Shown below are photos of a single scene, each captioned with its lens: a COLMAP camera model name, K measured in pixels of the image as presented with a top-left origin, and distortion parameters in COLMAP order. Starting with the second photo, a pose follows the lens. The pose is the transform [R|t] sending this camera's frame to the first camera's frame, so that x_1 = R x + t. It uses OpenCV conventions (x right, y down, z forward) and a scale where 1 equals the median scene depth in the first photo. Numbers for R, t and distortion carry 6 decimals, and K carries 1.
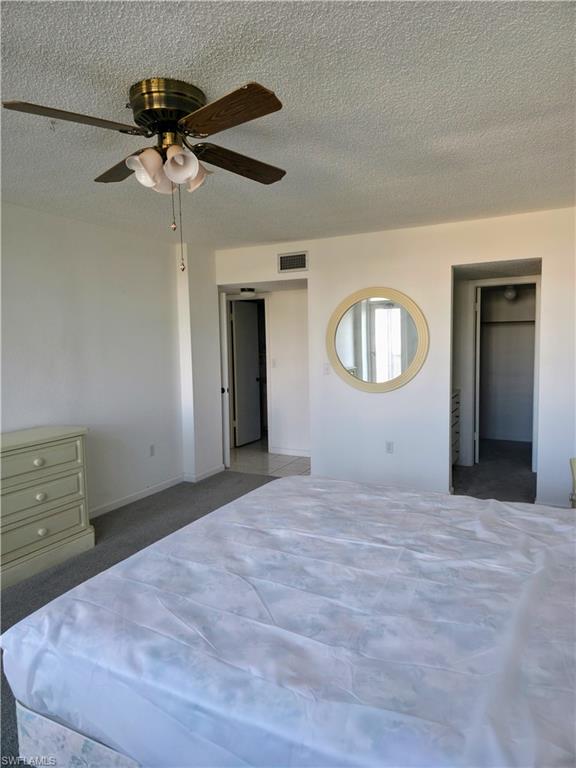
lens RADIAL K [[504.0, 0, 288.0], [0, 504.0, 384.0], [0, 0, 1]] dist [0.049544, -0.001575]
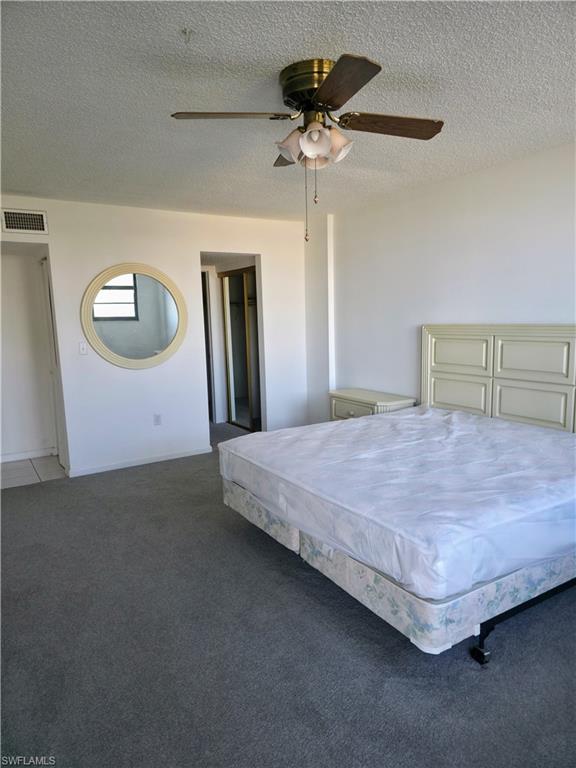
lens RADIAL K [[504.0, 0, 288.0], [0, 504.0, 384.0], [0, 0, 1]] dist [0.049544, -0.001575]
pose [[0.517583, -0.113127, 0.848122, -1.373013], [0.089373, 0.992947, 0.077902, -0.010709], [-0.850952, 0.035479, 0.524043, 0.548638]]
